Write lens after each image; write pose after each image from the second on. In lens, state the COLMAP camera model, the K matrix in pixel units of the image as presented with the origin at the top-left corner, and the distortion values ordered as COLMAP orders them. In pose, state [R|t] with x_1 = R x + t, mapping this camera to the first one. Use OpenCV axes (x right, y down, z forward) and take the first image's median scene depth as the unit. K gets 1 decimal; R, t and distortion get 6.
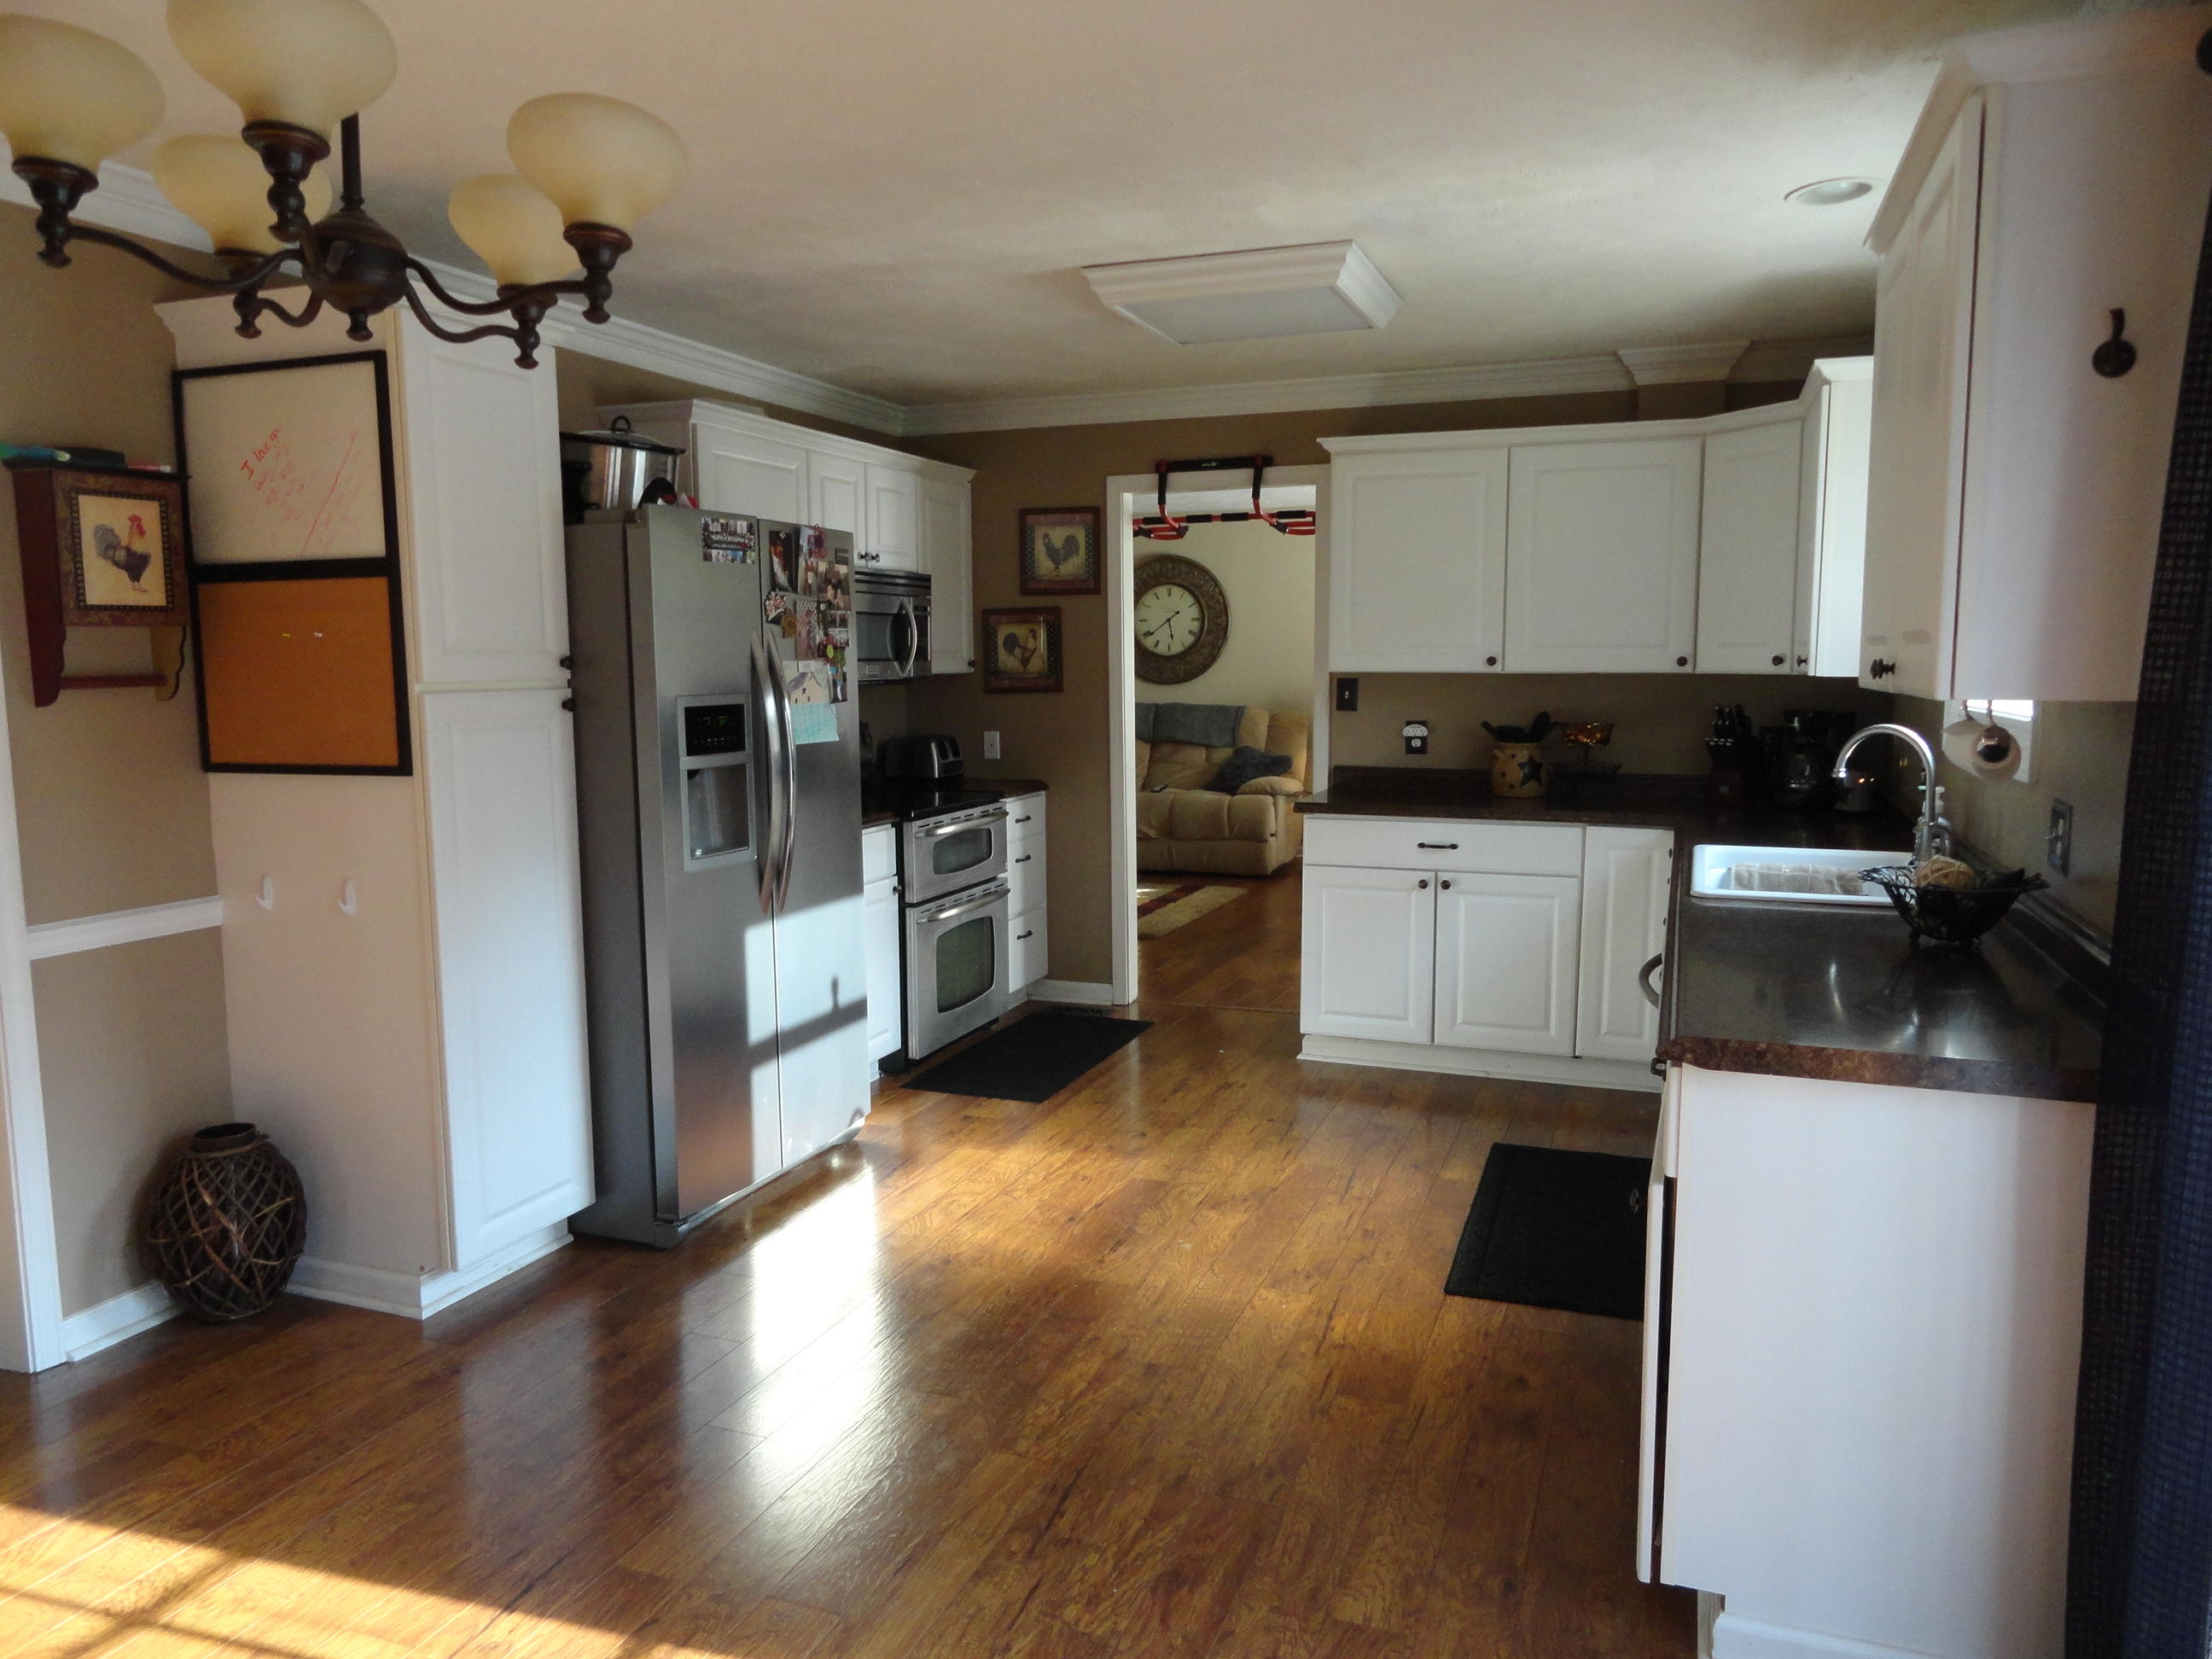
lens RADIAL K [[1535.5, 0, 1106.5], [0, 1535.5, 831.8], [0, 0, 1]] dist [-0.013370, 0.023248]
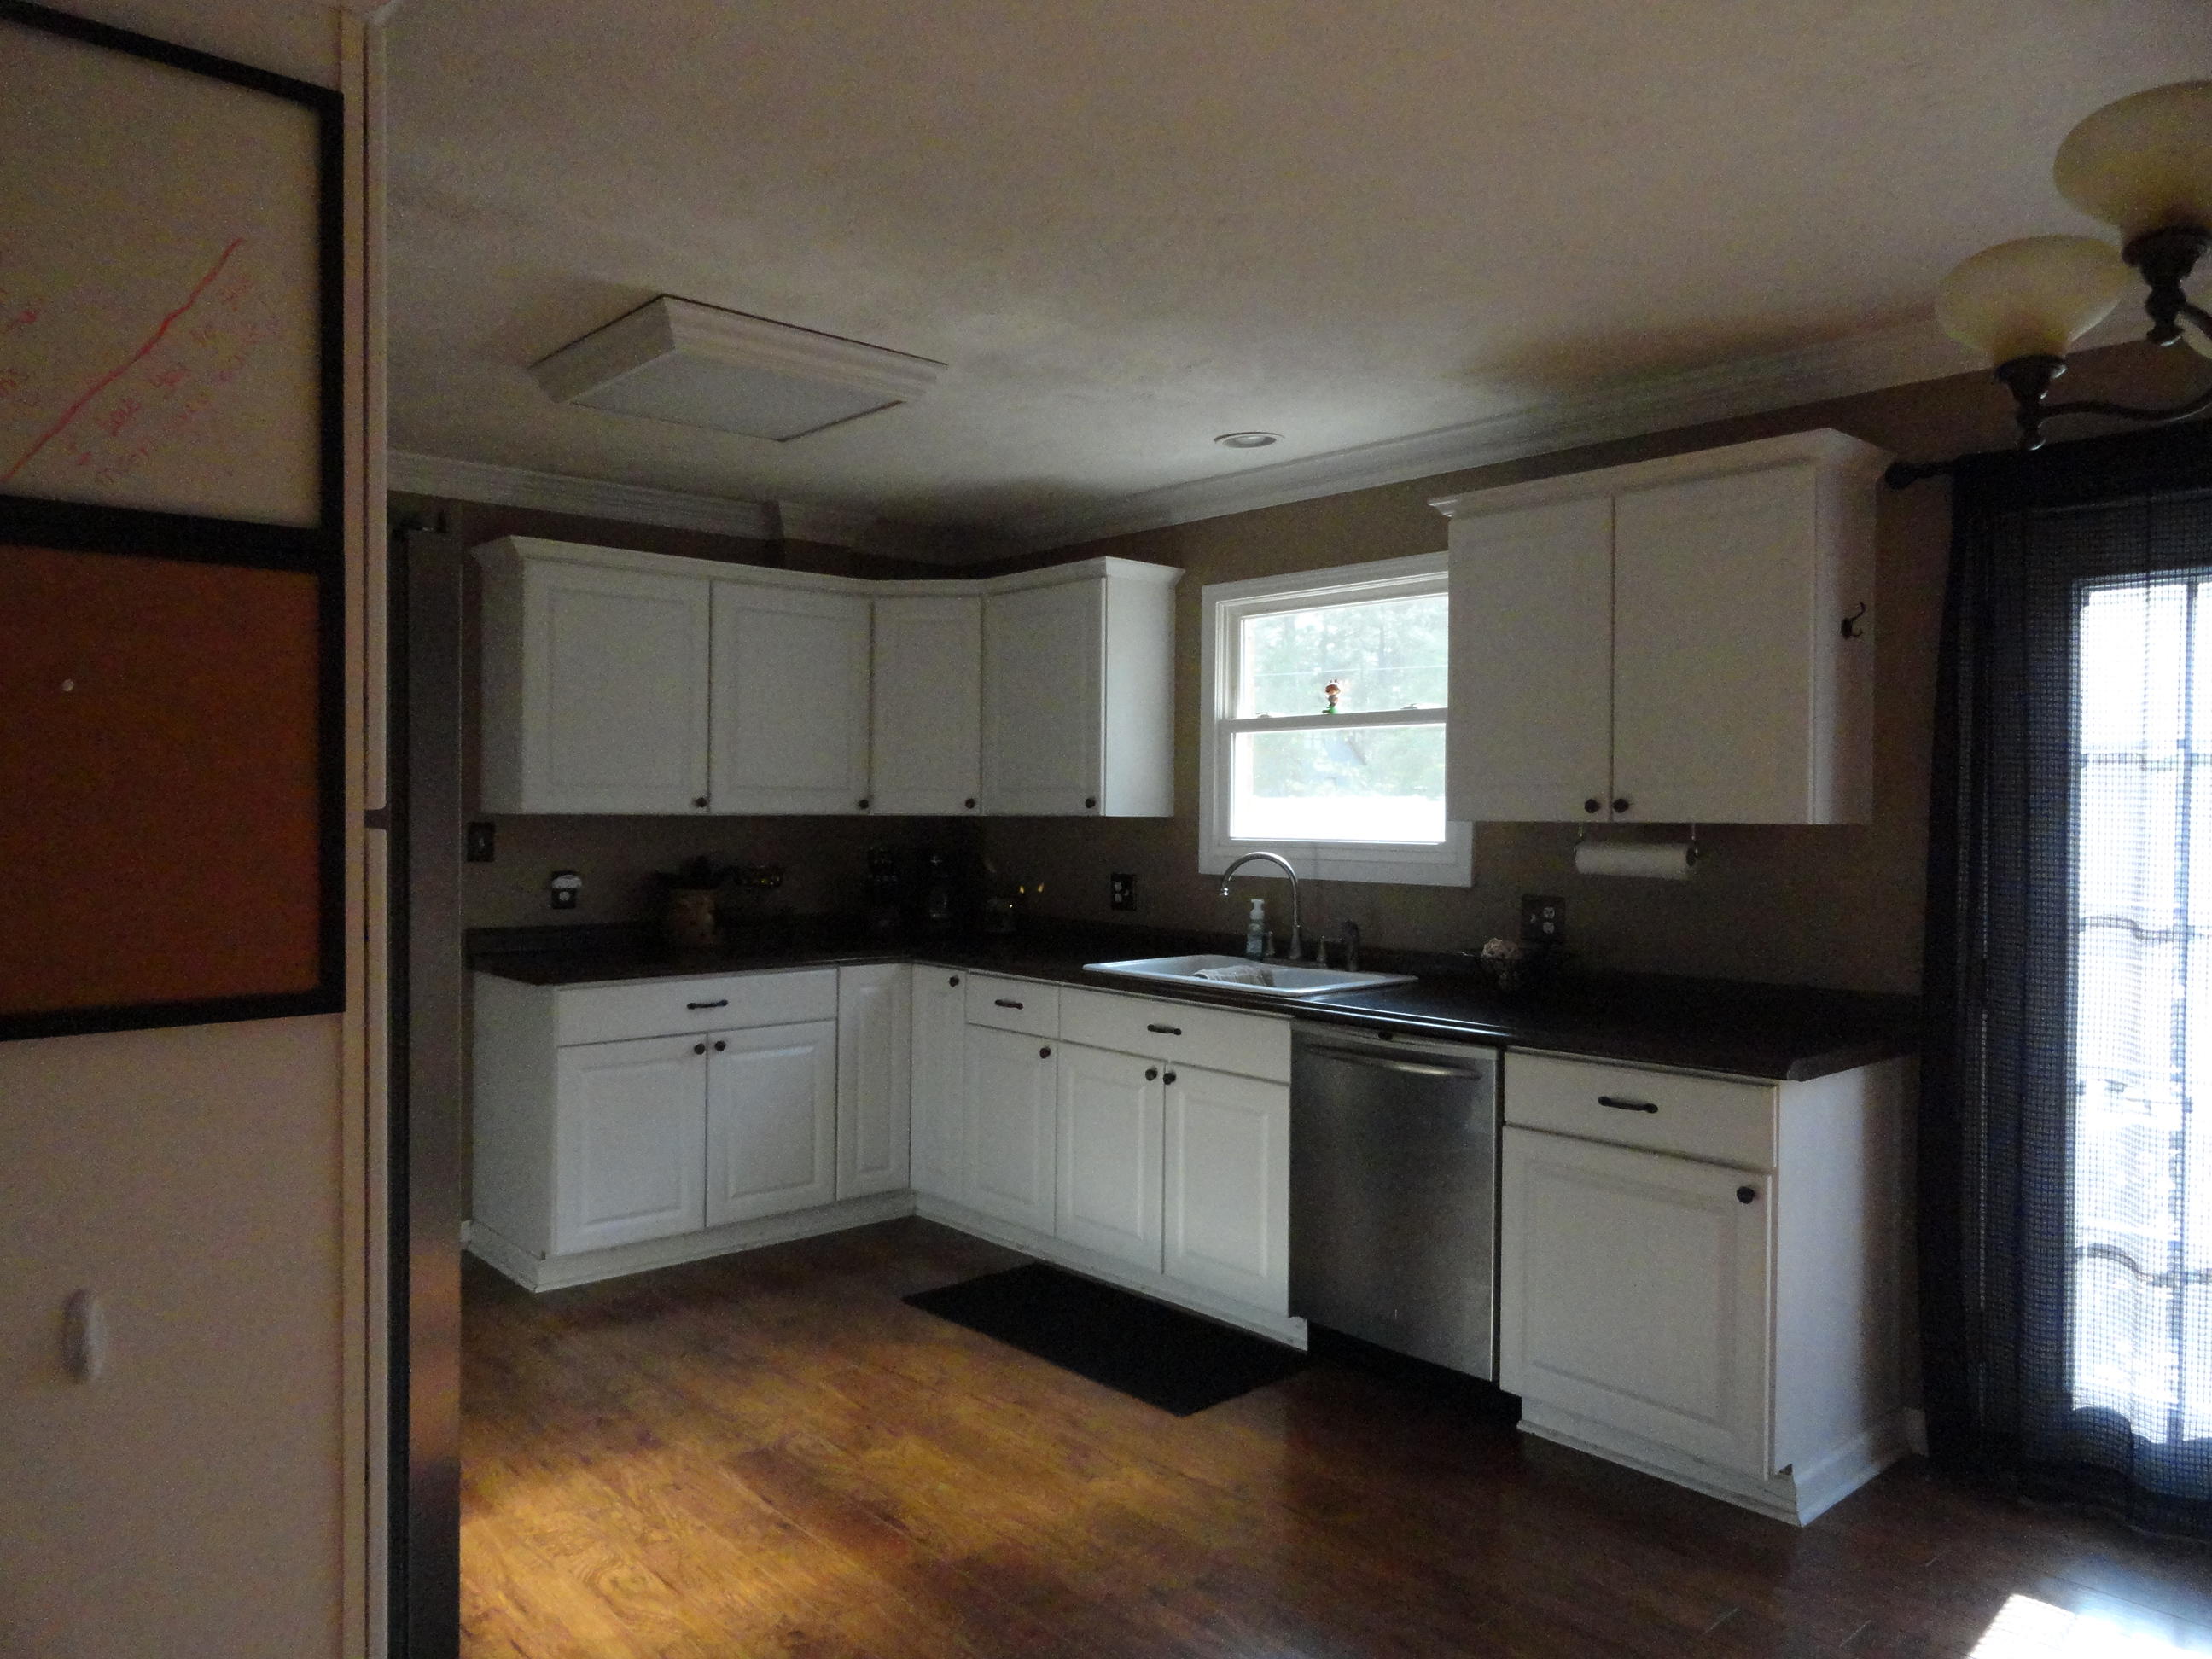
lens RADIAL K [[1535.5, 0, 1106.5], [0, 1535.5, 831.8], [0, 0, 1]] dist [-0.013370, 0.023248]
pose [[0.447747, -0.003963, 0.894152, -0.574994], [0.094262, 0.994627, -0.042794, -0.036991], [-0.889178, 0.103446, 0.445715, 0.447386]]
